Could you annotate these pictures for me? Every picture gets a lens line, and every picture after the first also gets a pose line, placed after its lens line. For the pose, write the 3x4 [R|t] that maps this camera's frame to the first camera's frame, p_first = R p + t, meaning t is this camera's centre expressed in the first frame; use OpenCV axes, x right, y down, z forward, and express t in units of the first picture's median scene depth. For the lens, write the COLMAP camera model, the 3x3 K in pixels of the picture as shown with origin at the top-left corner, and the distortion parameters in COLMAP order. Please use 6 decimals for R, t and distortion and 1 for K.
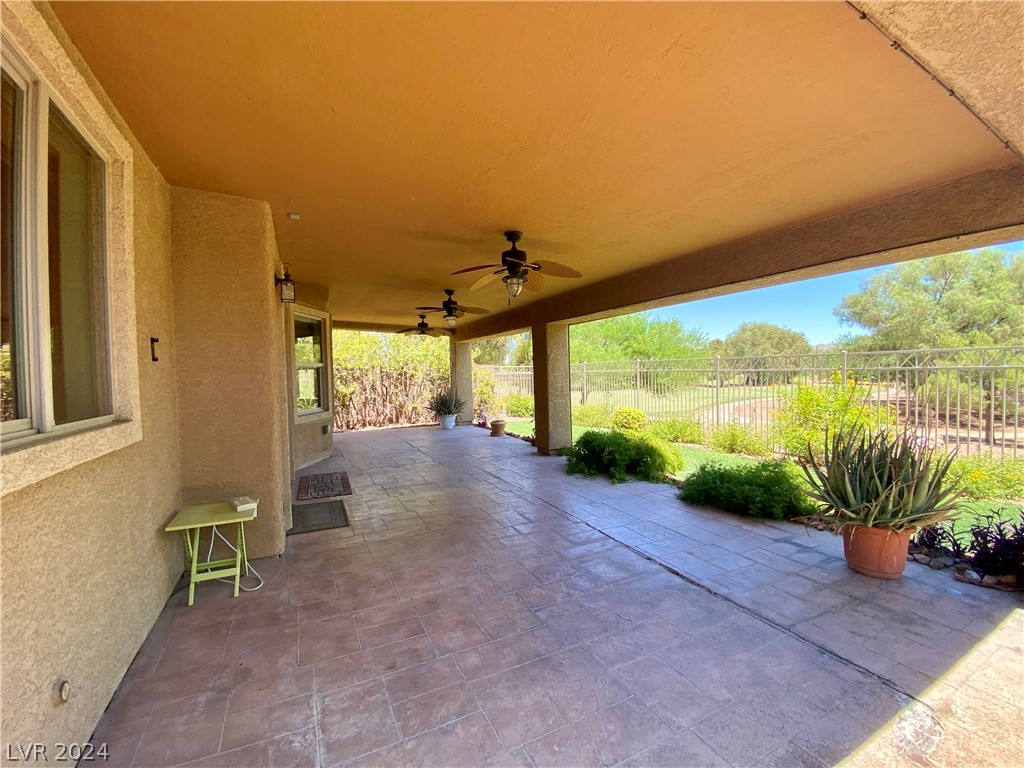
lens RADIAL K [[415.4, 0, 507.0], [0, 415.4, 381.0], [0, 0, 1]] dist [0.024938, -0.021638]
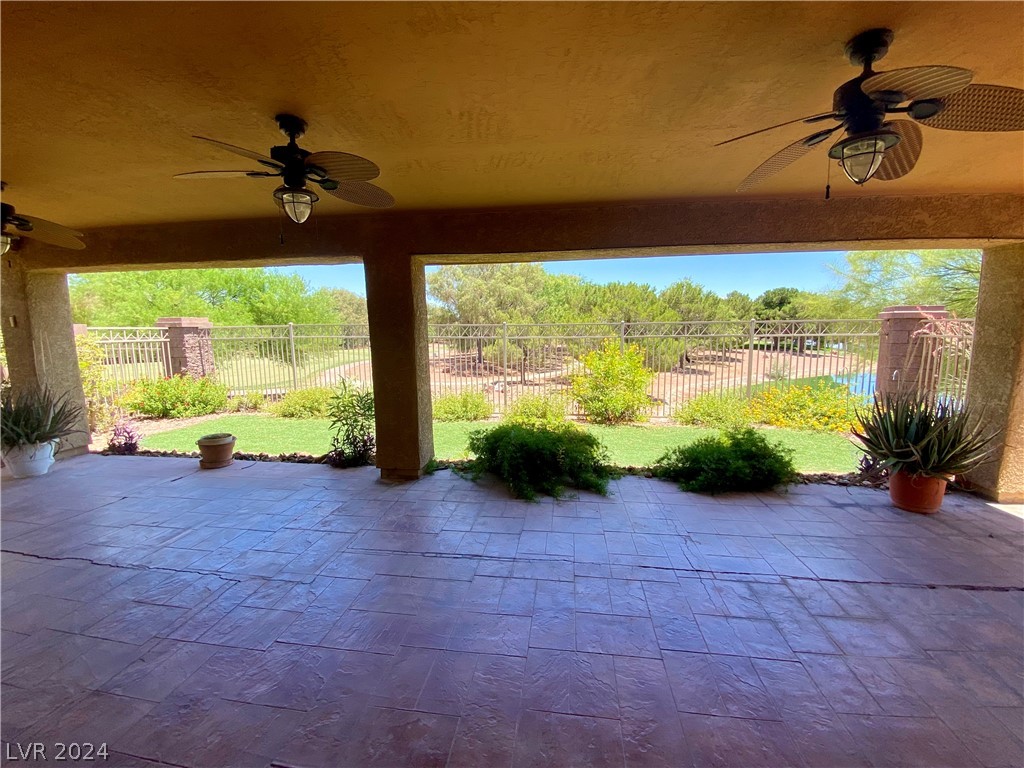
lens RADIAL K [[415.4, 0, 507.0], [0, 415.4, 381.0], [0, 0, 1]] dist [0.024938, -0.021638]
pose [[0.557915, -0.088105, 0.825208, -0.325808], [0.015913, 0.995302, 0.095507, -0.019568], [-0.829746, -0.040153, 0.556695, 0.576514]]
